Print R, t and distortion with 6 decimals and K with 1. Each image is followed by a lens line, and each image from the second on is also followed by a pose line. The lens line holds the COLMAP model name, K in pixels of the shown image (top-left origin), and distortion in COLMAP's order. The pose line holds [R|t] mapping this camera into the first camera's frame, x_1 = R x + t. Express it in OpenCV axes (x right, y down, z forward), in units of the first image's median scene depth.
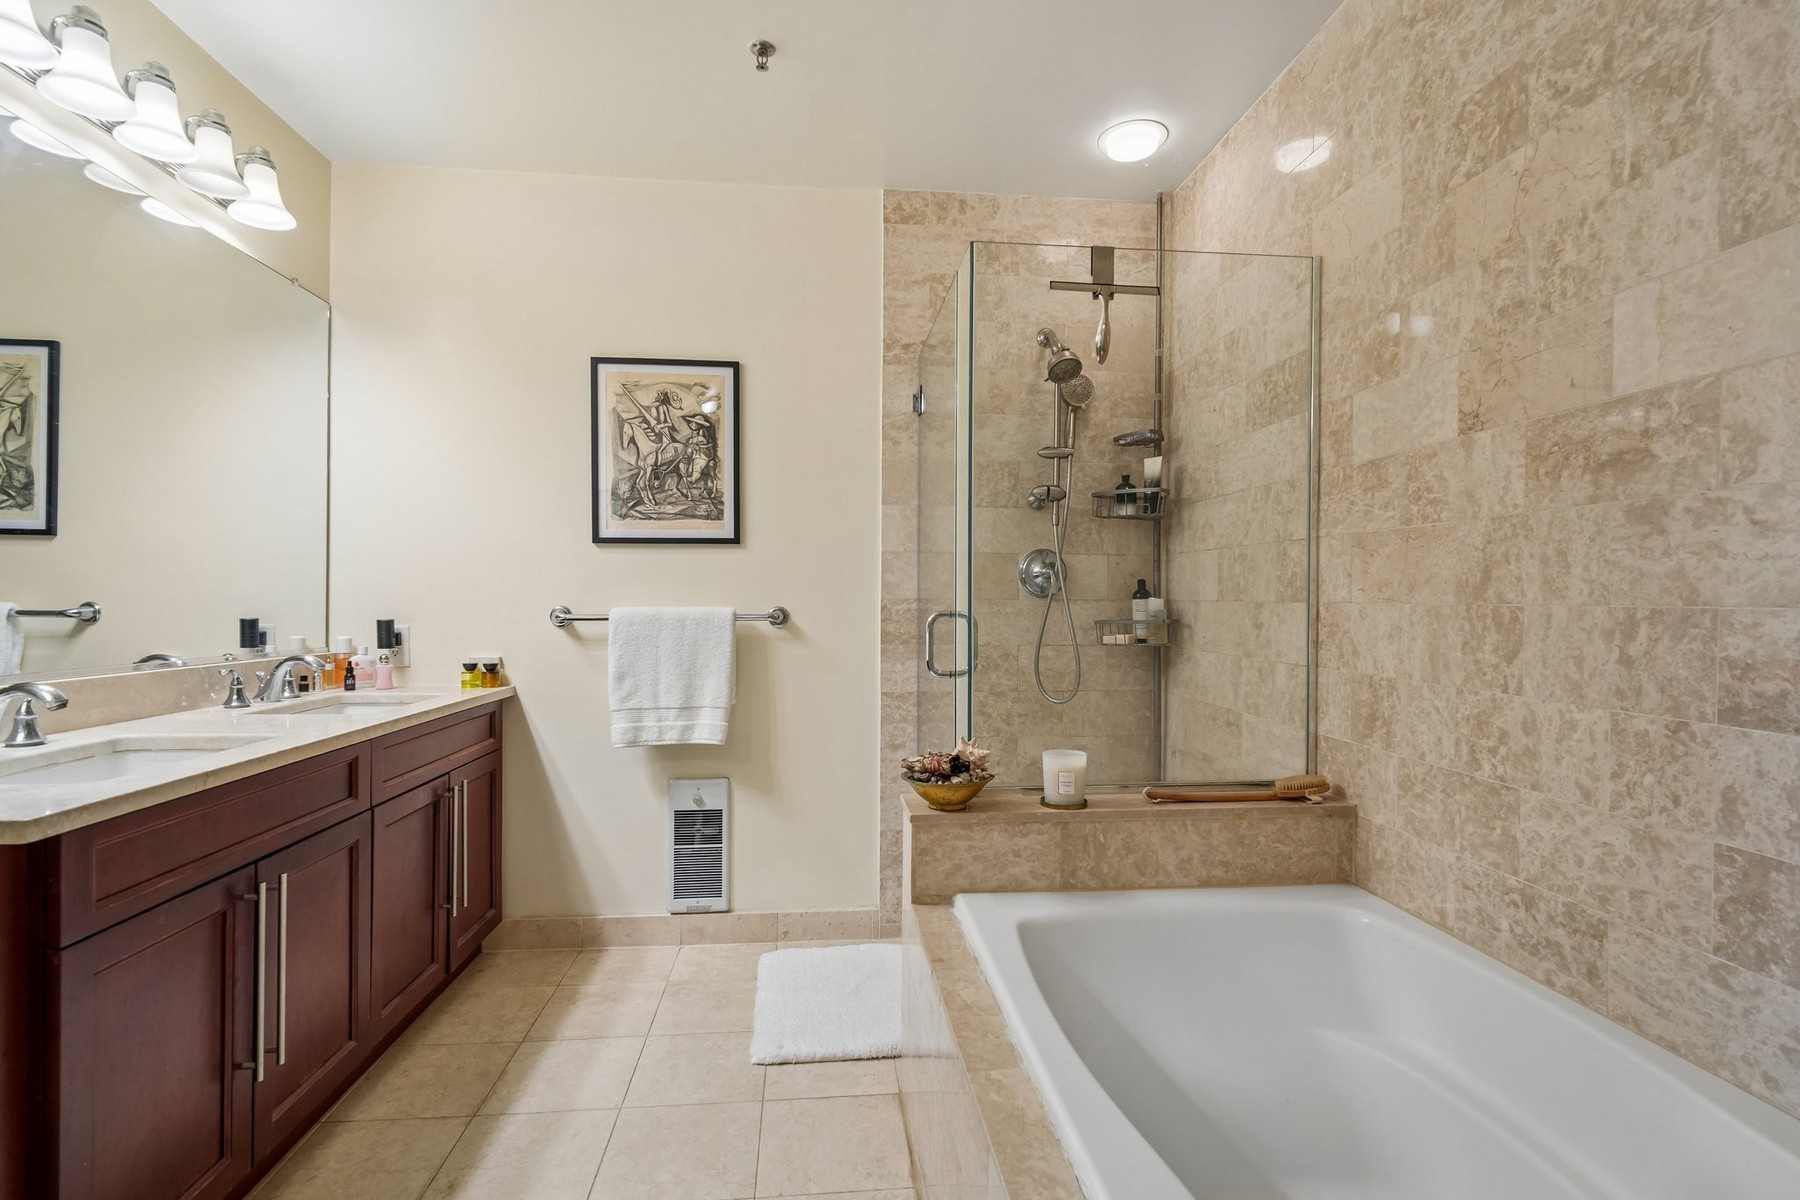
lens RADIAL K [[849.3, 0, 901.6], [0, 849.3, 610.1], [0, 0, 1]] dist [0.000877, -0.007461]
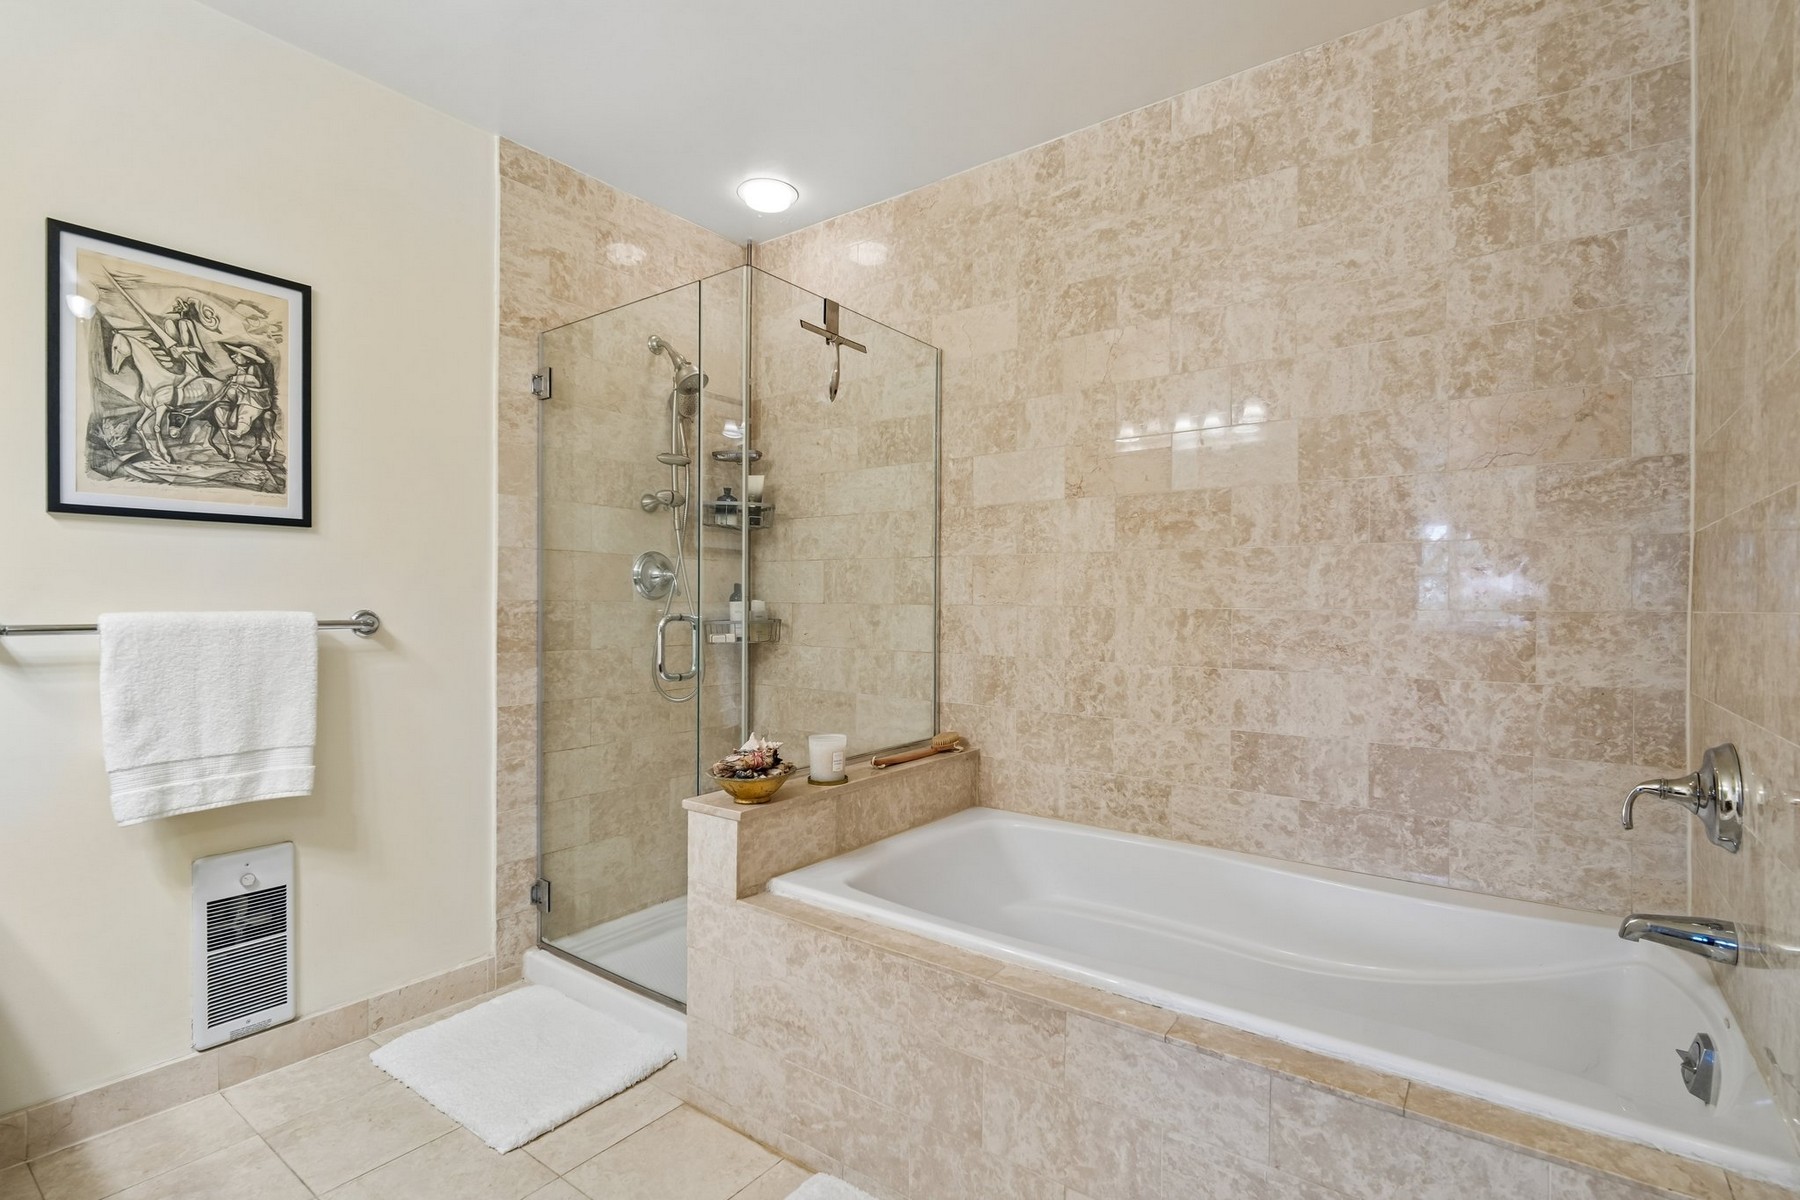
lens RADIAL K [[836.4, 0, 909.4], [0, 836.4, 606.5], [0, 0, 1]] dist [0.001950, -0.006567]
pose [[0.667978, -0.003148, 0.744175, -0.430087], [0.005613, 0.999984, -0.000809, -0.004489], [-0.744160, 0.004717, 0.667985, 0.120084]]
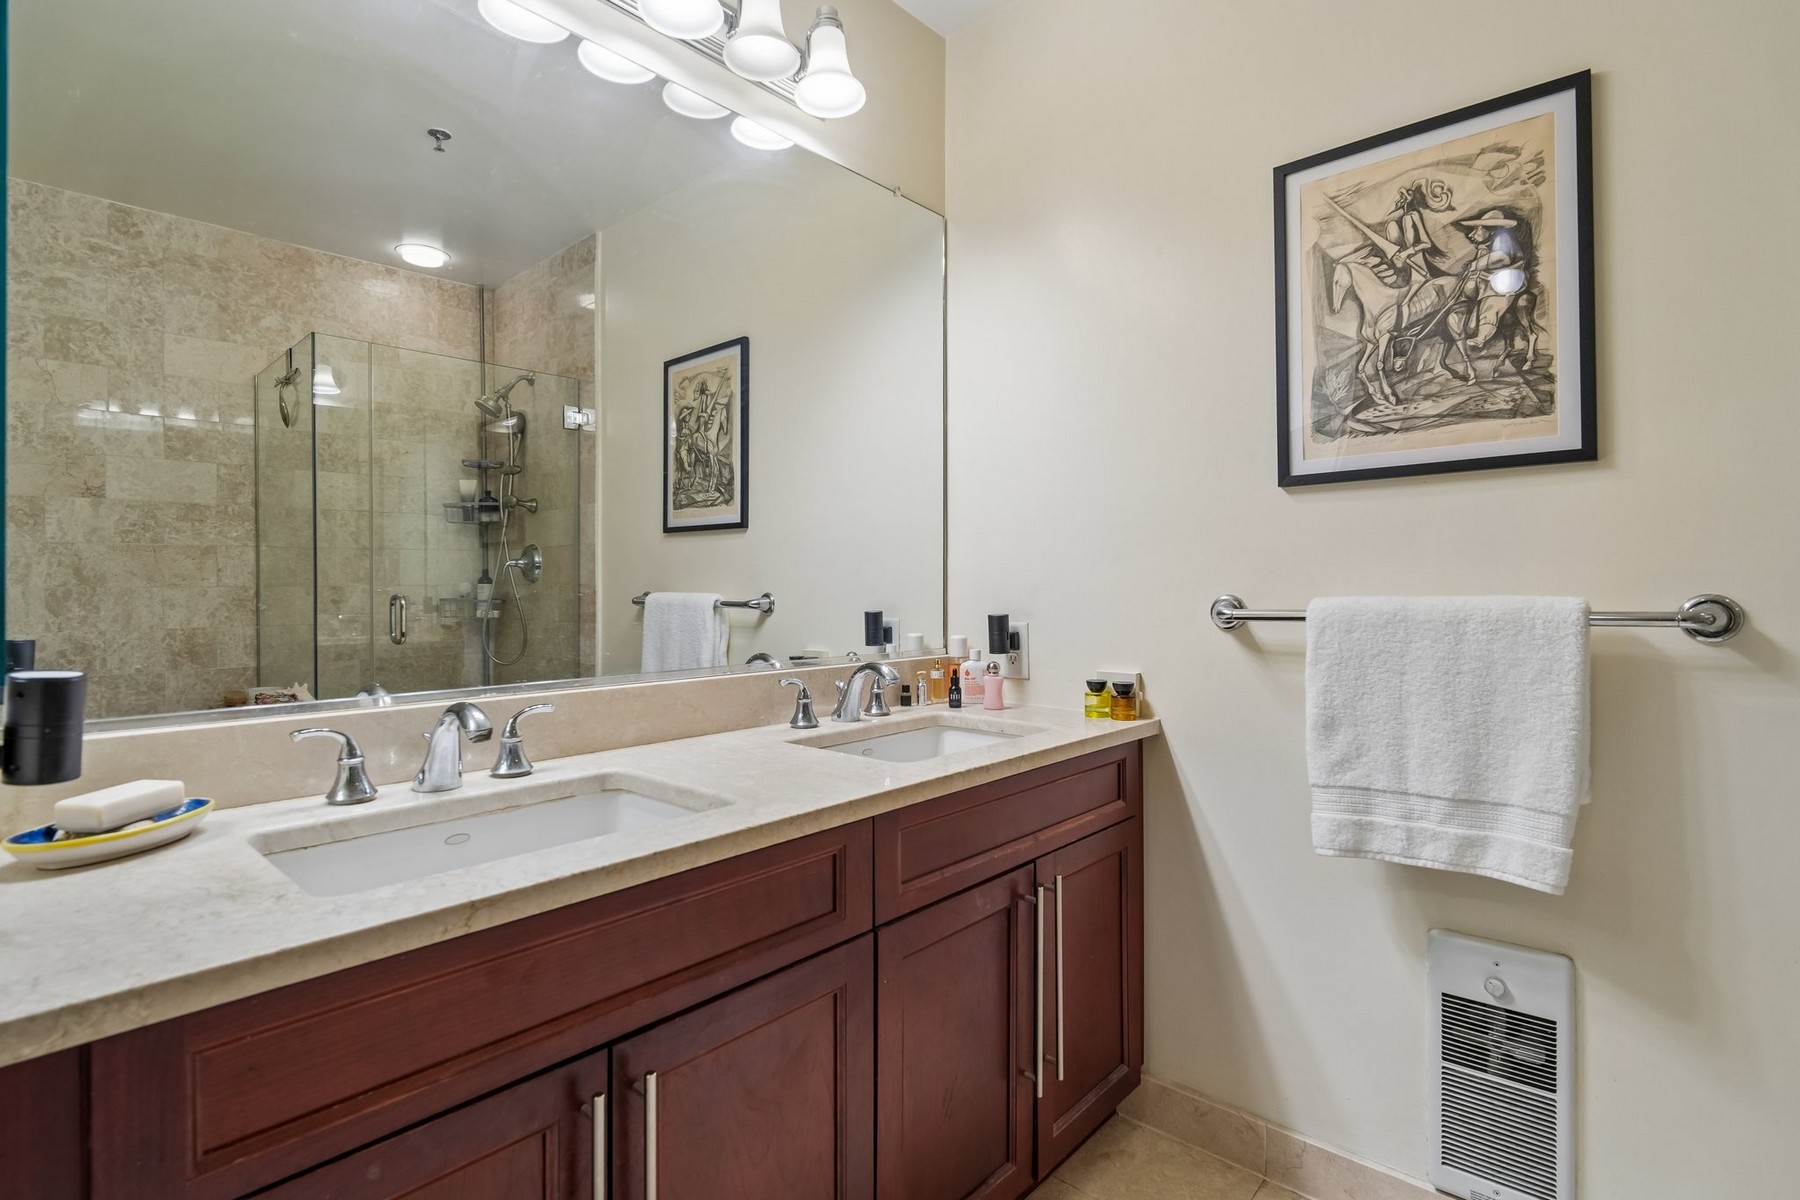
lens RADIAL K [[866.6, 0, 903.4], [0, 866.6, 589.5], [0, 0, 1]] dist [-0.002608, -0.001448]
pose [[0.679603, -0.008436, -0.733531, -0.113576], [0.002932, 0.999957, -0.008783, -0.004429], [0.733574, 0.003818, 0.679599, 0.444342]]
